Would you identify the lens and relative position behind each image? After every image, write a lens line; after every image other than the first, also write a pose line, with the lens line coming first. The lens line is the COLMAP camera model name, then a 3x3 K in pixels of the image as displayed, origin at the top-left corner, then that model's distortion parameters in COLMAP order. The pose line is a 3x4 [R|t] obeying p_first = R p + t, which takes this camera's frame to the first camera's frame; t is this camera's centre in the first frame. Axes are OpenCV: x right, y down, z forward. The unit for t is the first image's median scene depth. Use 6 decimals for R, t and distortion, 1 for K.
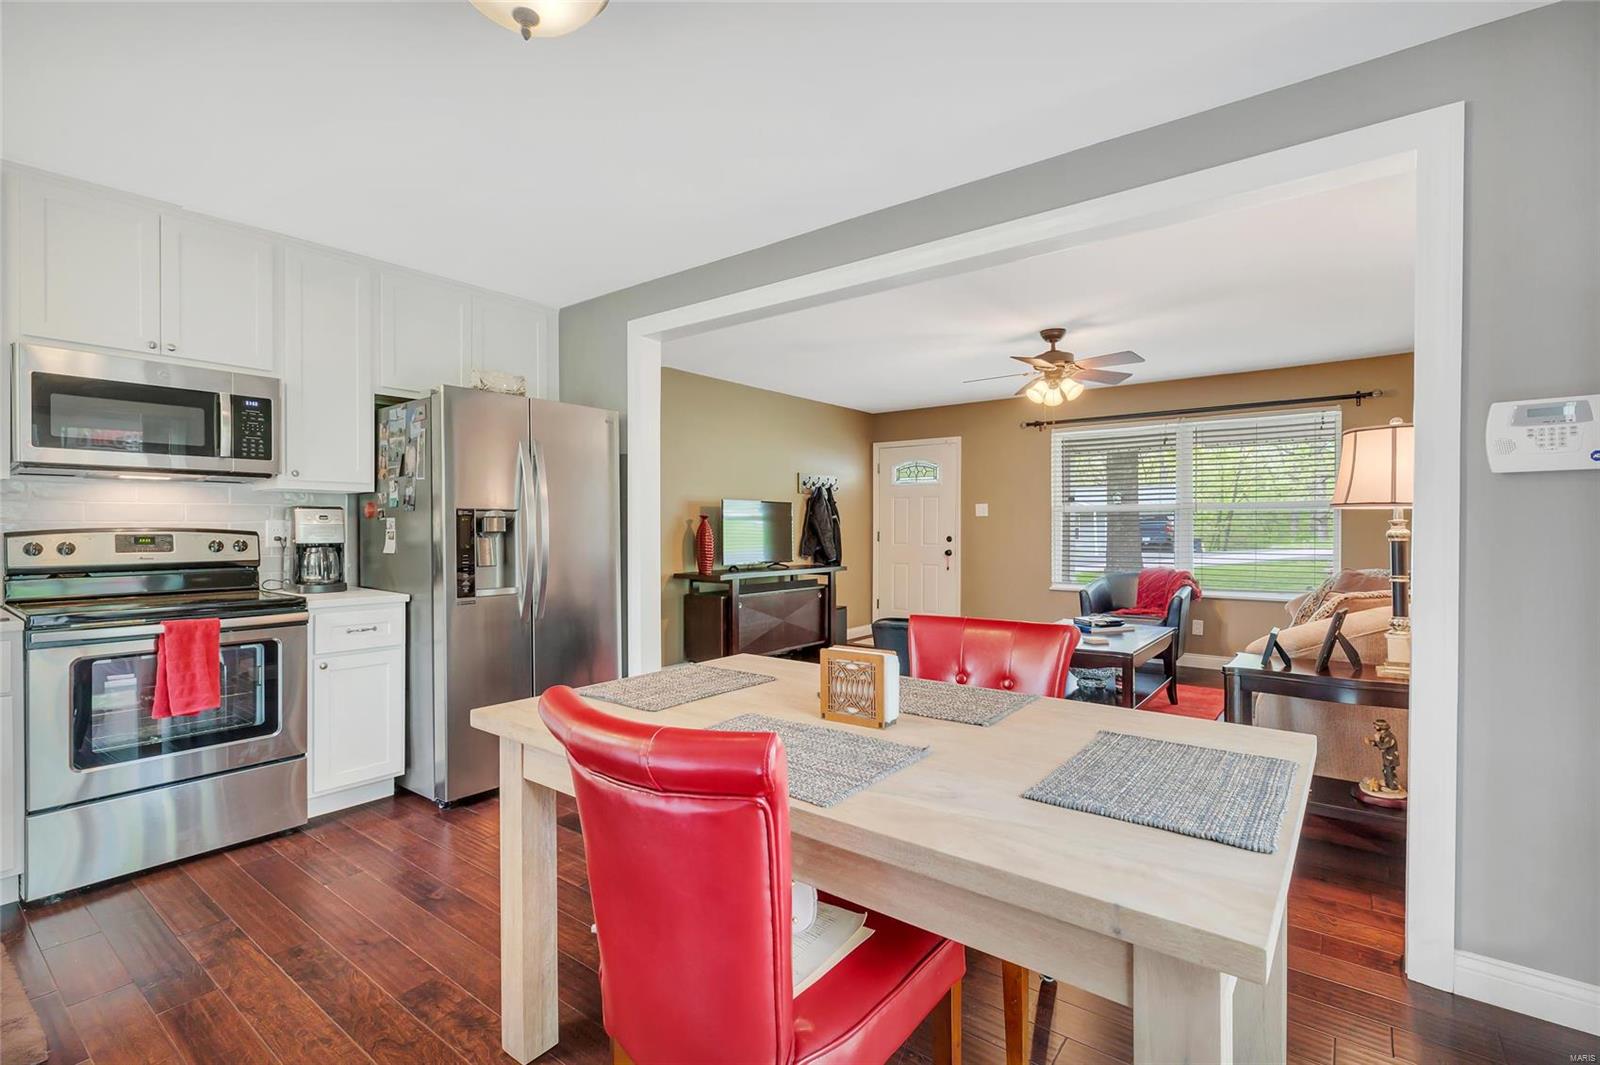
lens RADIAL K [[728.5, 0, 805.9], [0, 728.5, 528.8], [0, 0, 1]] dist [0.000672, -0.000213]
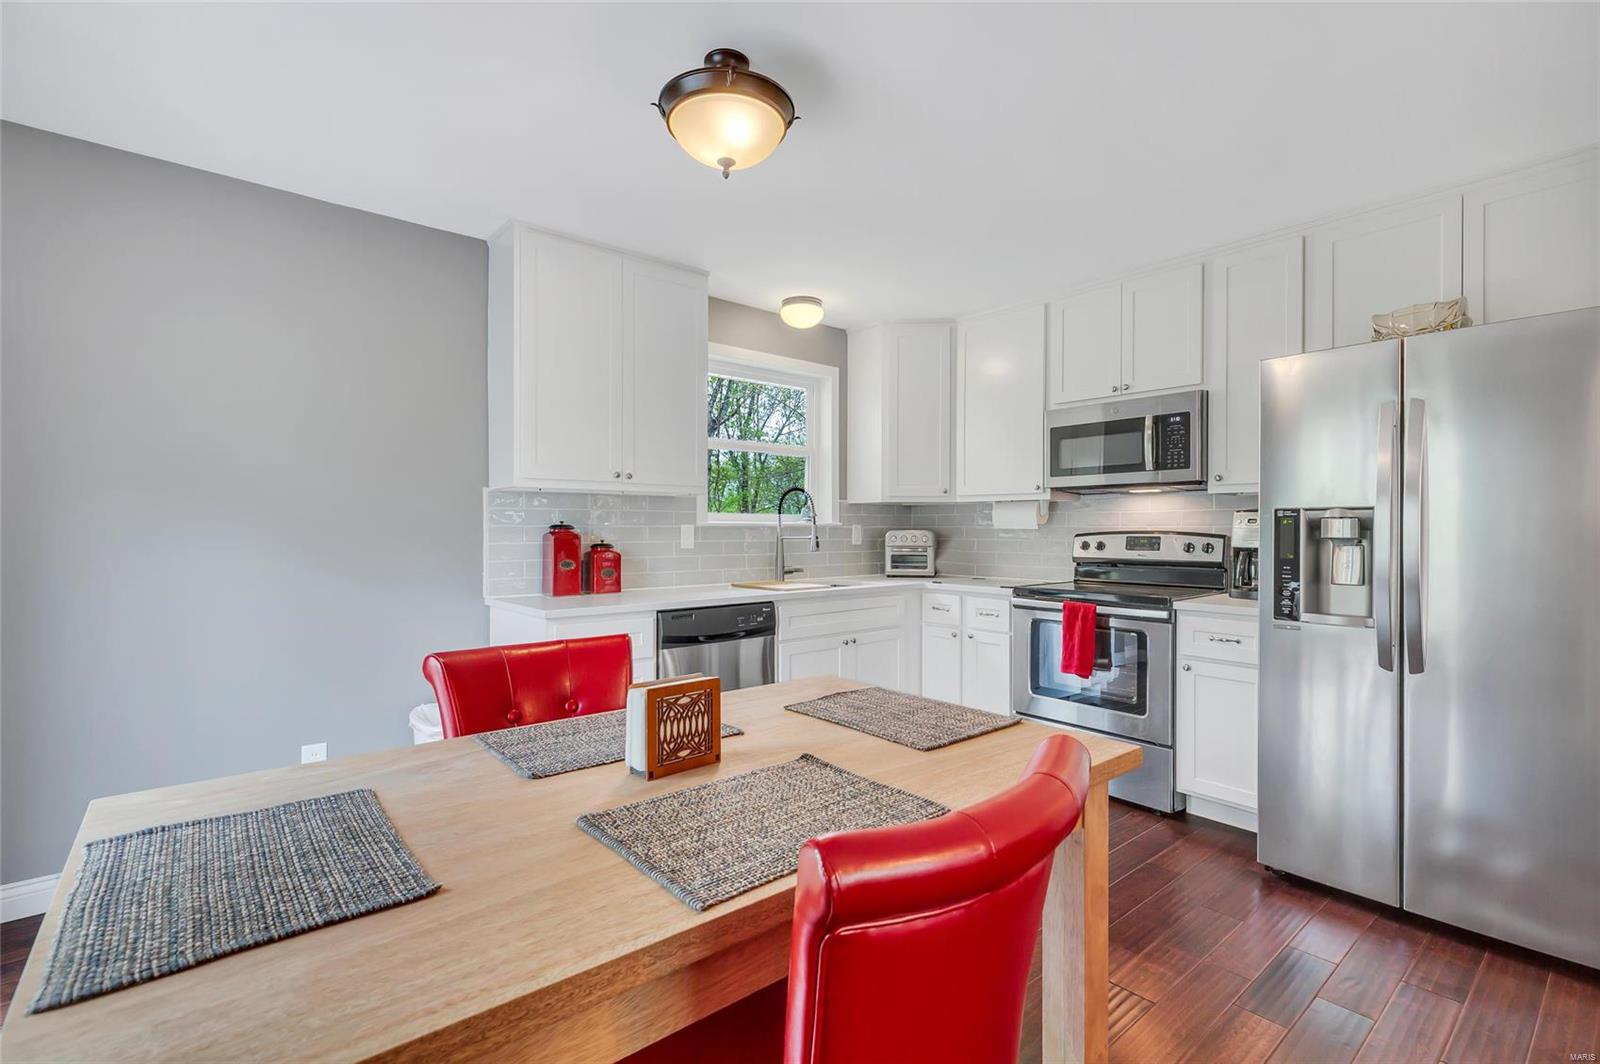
lens RADIAL K [[728.5, 0, 800.6], [0, 728.5, 528.4], [0, 0, 1]] dist [0.000672, -0.000213]
pose [[-0.207550, 0.000210, -0.978224, 0.441105], [-0.002880, 0.999996, 0.000825, -0.005055], [0.978220, 0.002989, -0.207548, 0.673746]]
